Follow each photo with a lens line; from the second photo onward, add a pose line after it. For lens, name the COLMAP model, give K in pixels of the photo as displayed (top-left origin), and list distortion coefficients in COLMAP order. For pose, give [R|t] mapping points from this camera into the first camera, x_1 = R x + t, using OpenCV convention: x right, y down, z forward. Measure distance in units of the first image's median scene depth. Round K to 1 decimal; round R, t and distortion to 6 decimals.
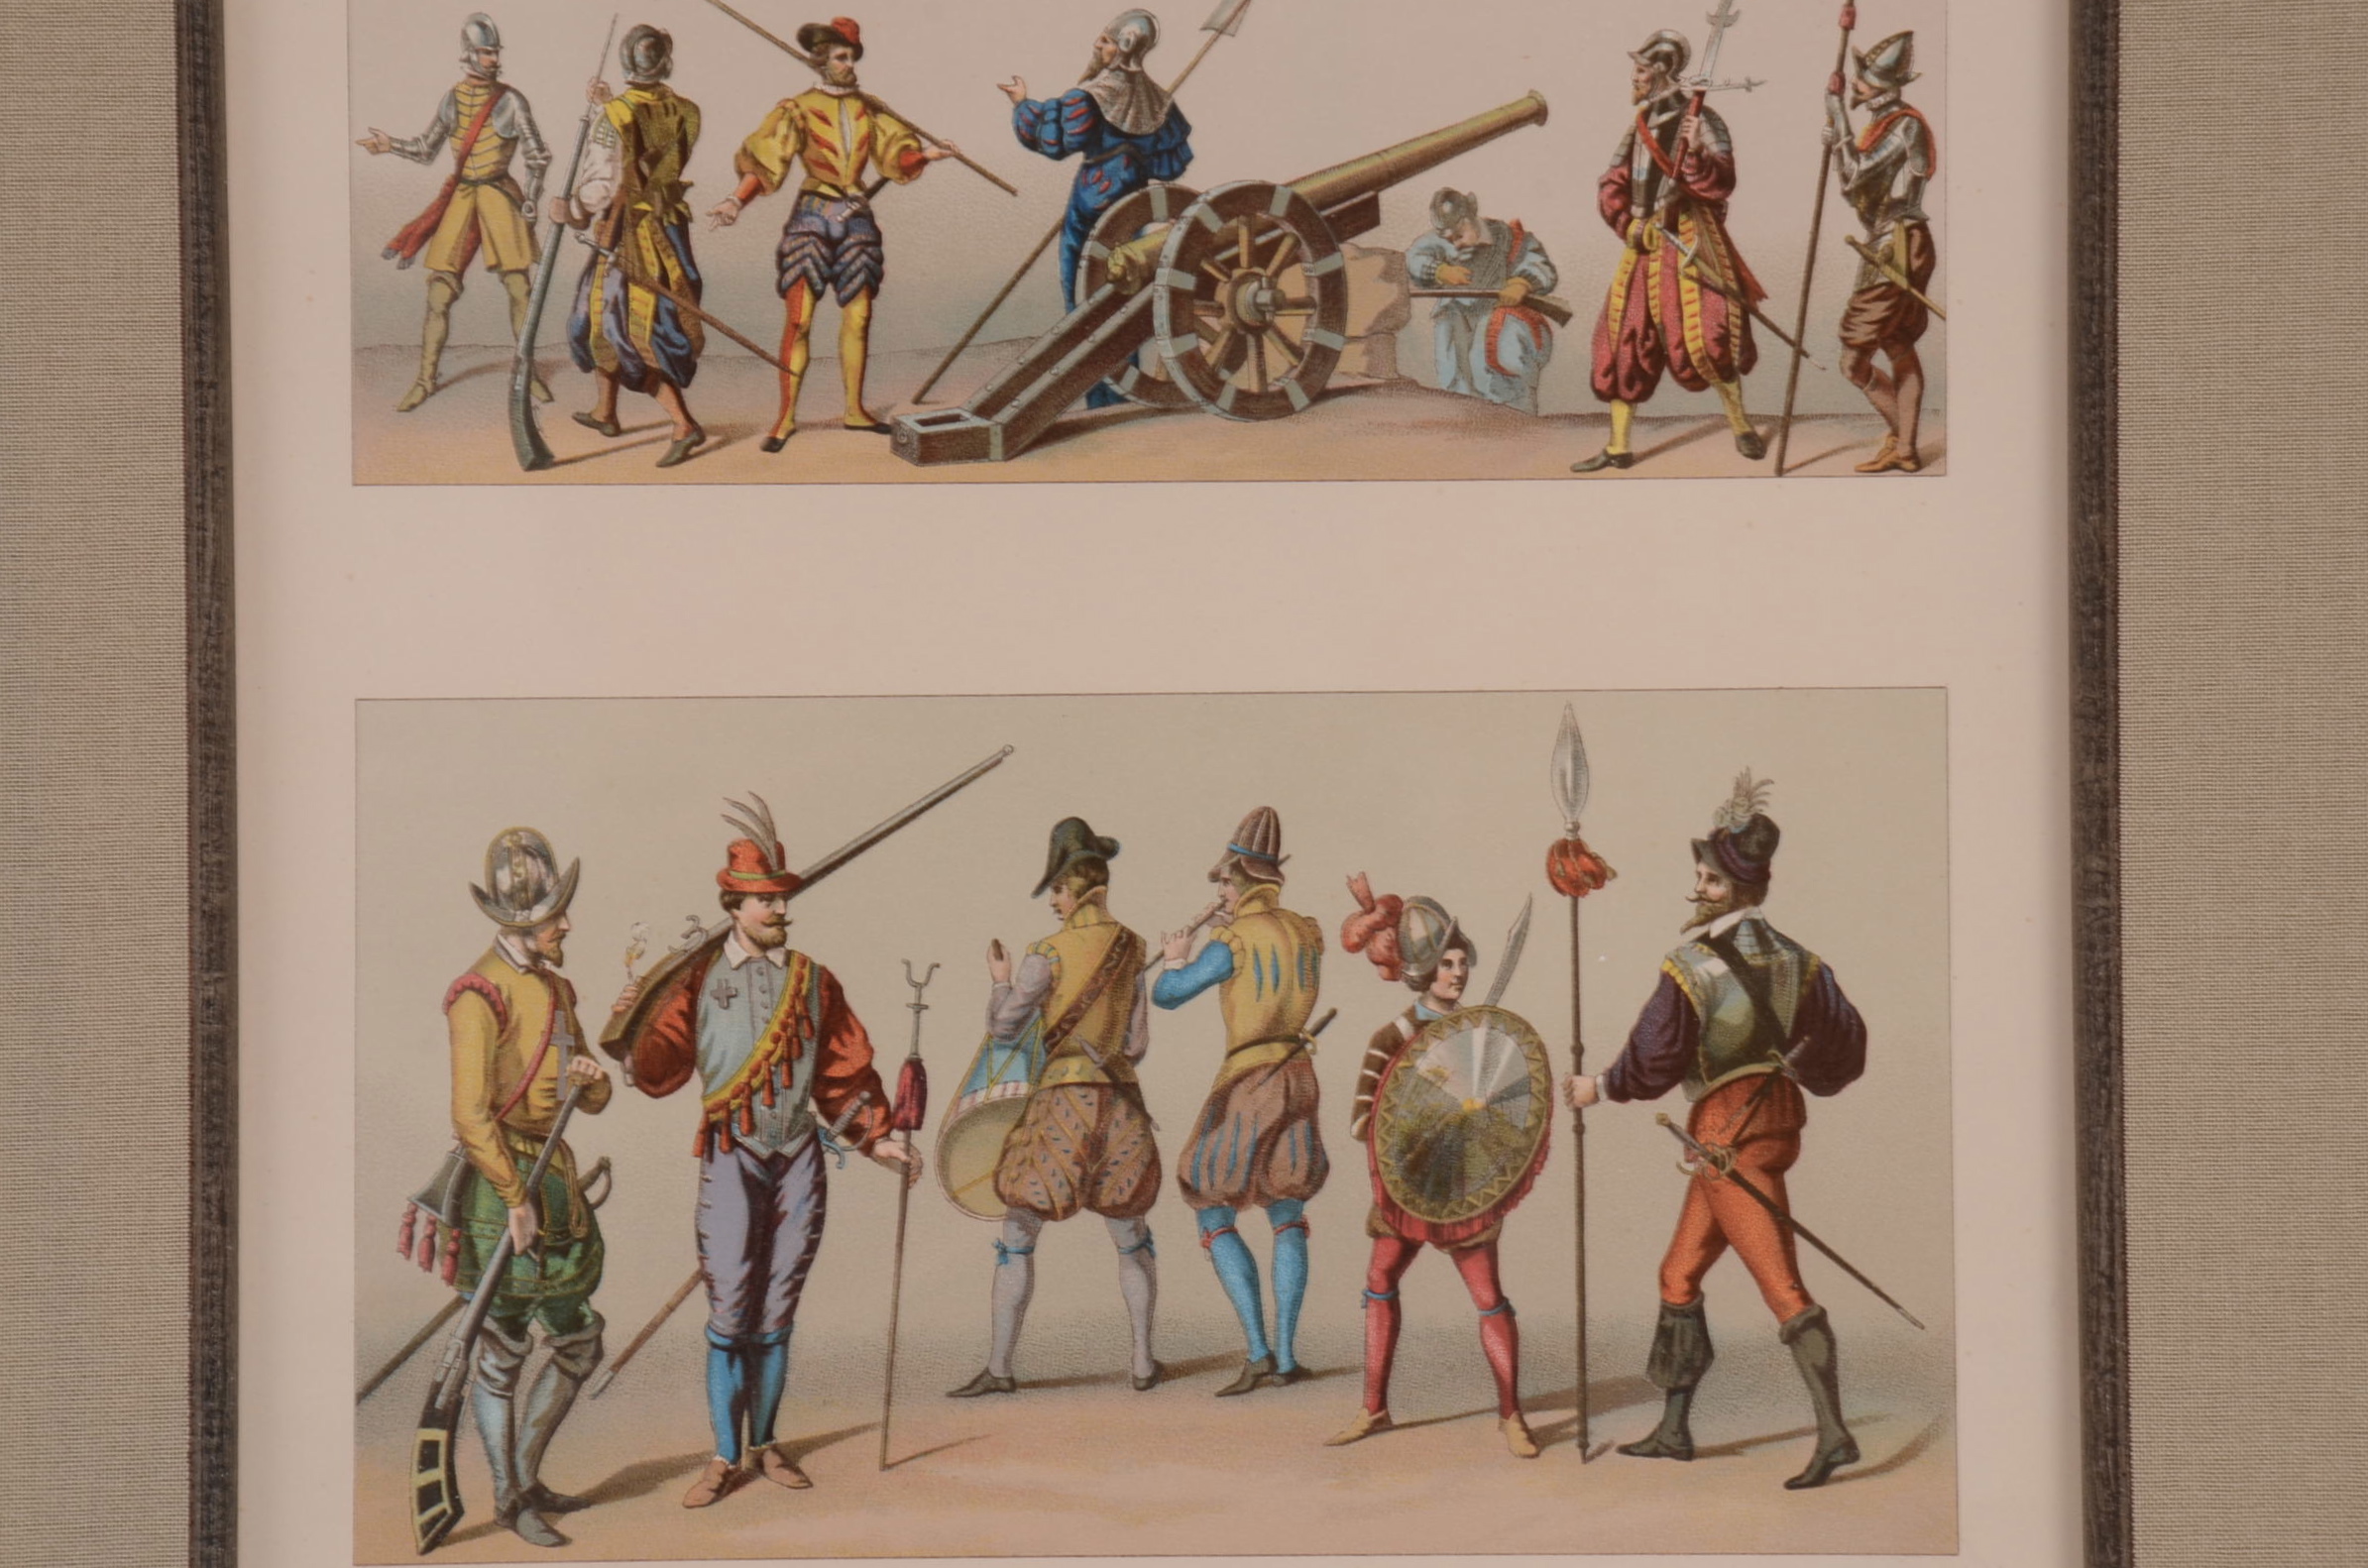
lens RADIAL K [[10837.2, 0, 1184.2], [0, 10837.2, 790.1], [0, 0, 1]] dist [1.271915, 0.000000]
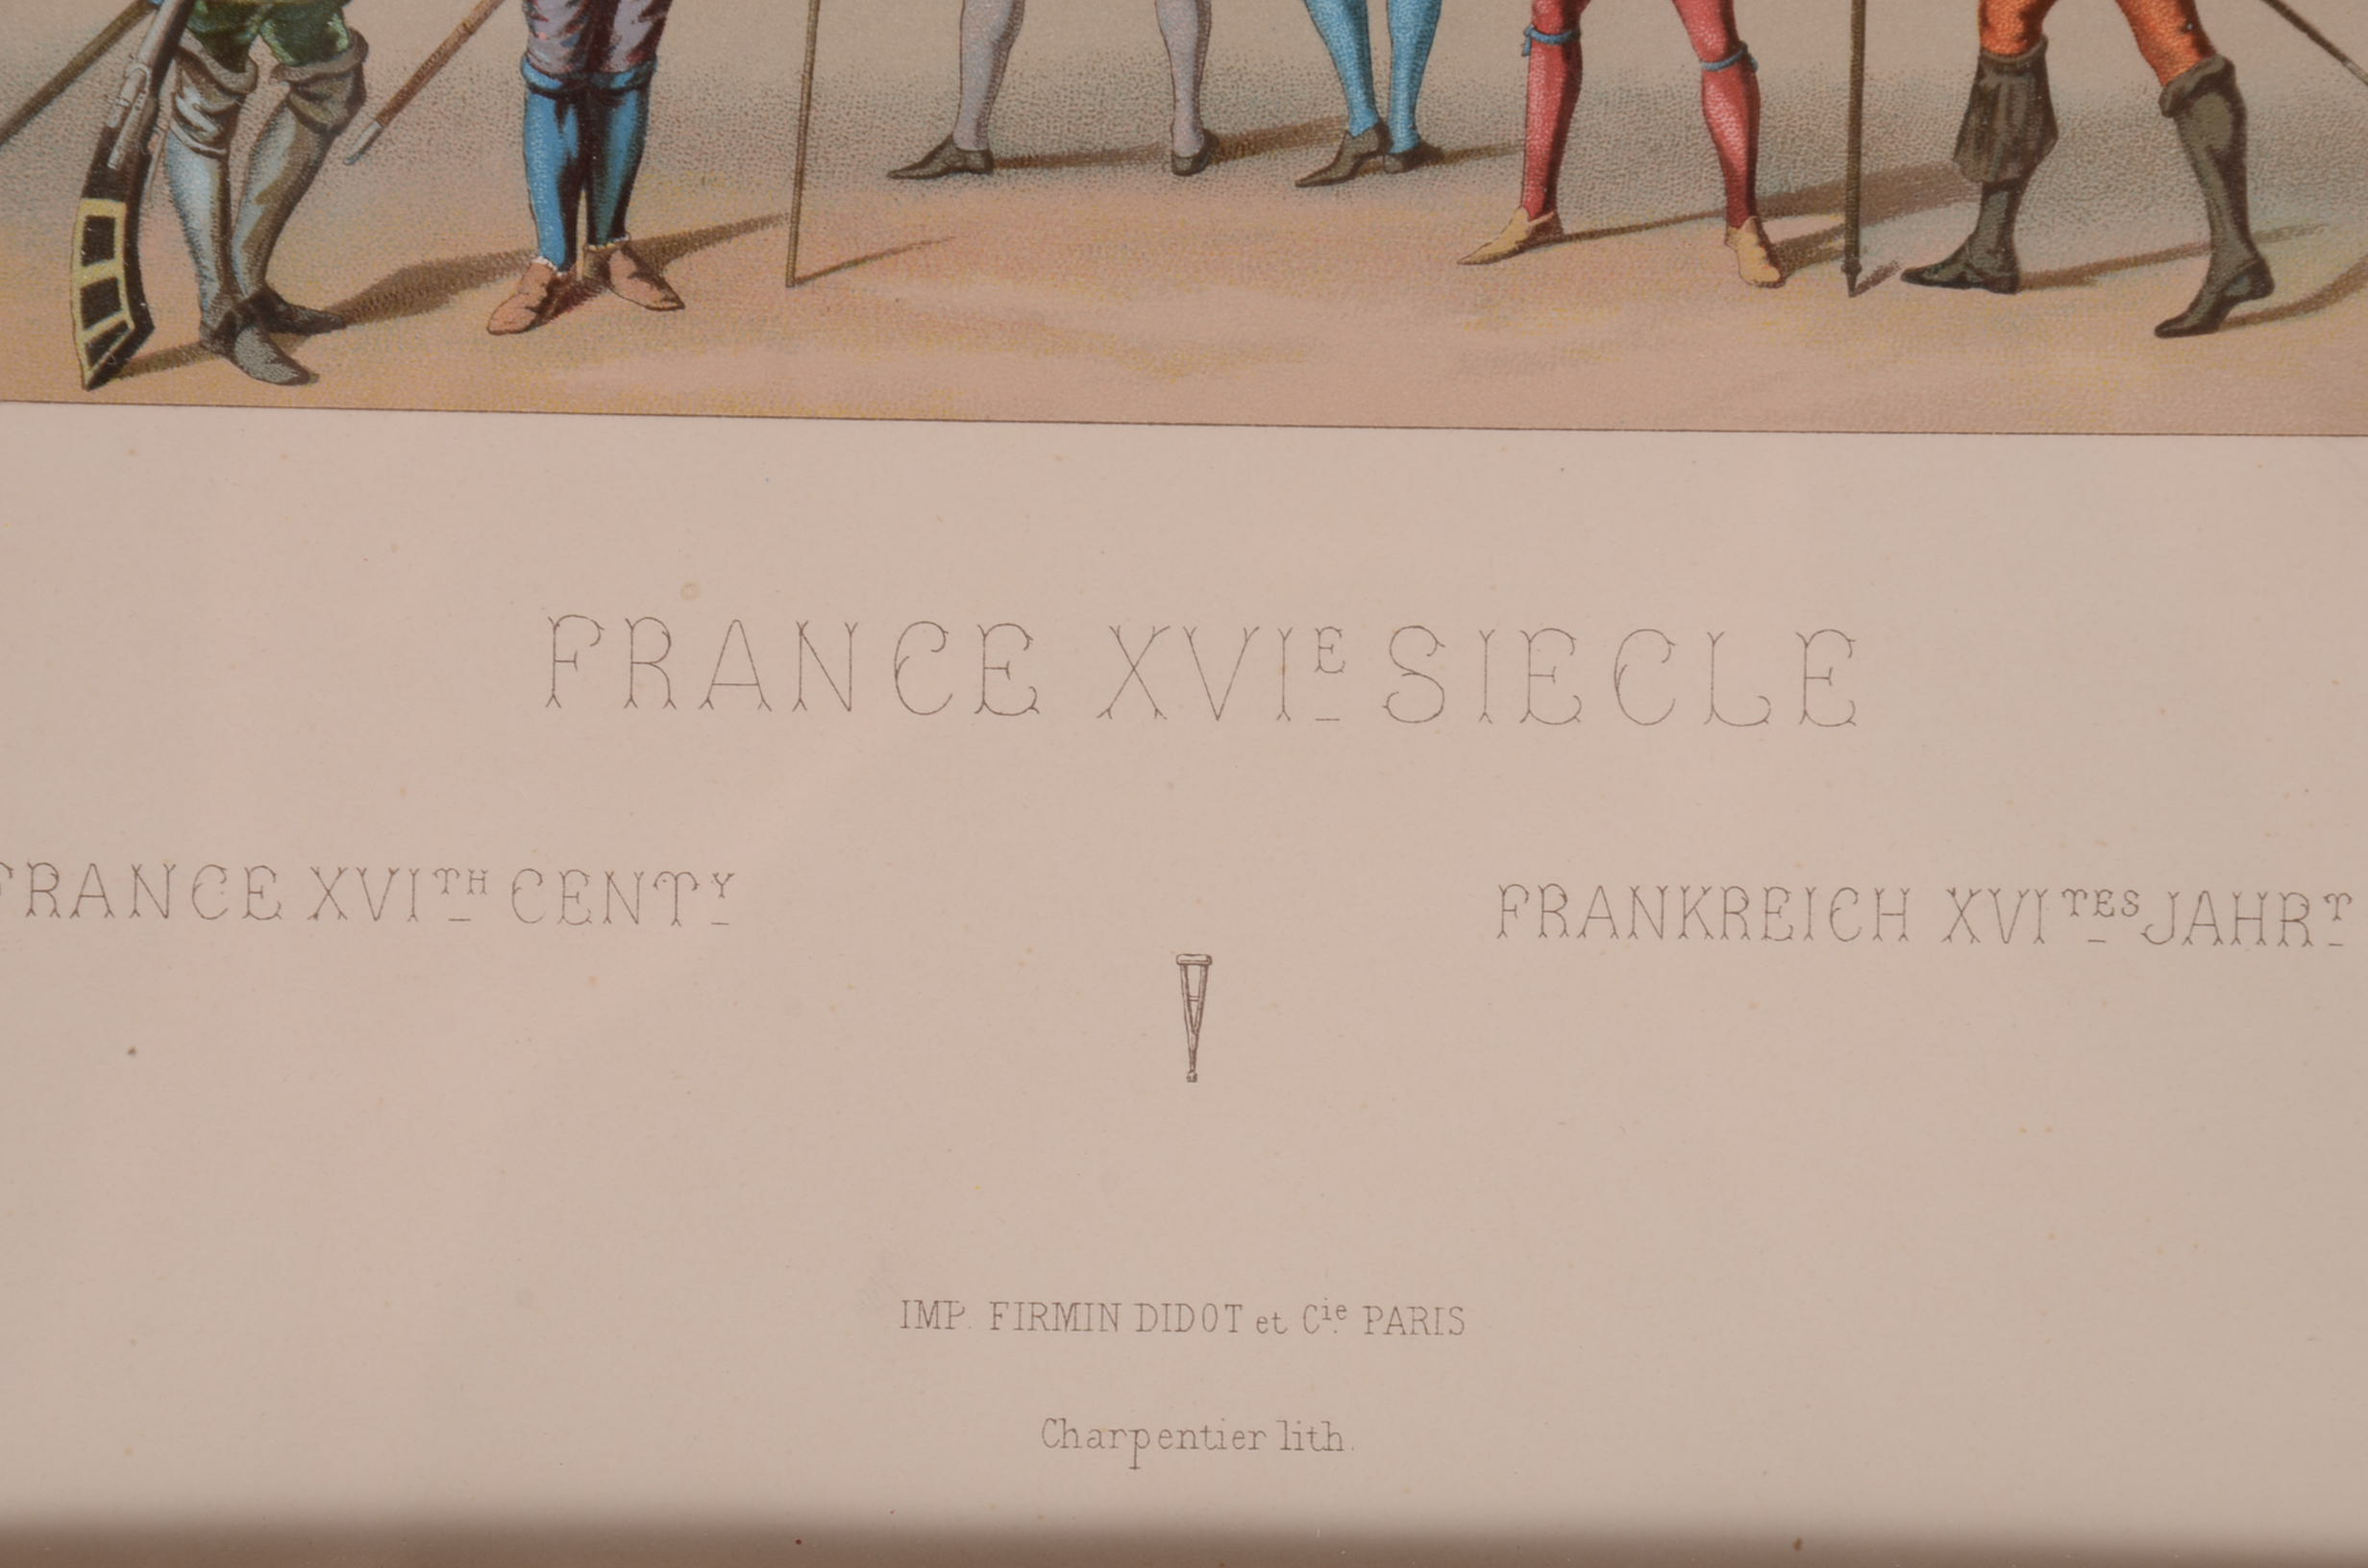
lens RADIAL K [[10836.1, 0, 1168.4], [0, 10836.1, 785.4], [0, 0, 1]] dist [1.271915, 0.000000]
pose [[0.999740, 0.020535, 0.009898, -0.010612], [-0.021317, 0.995995, 0.086833, 0.034717], [-0.008075, -0.087021, 0.996174, 0.339308]]
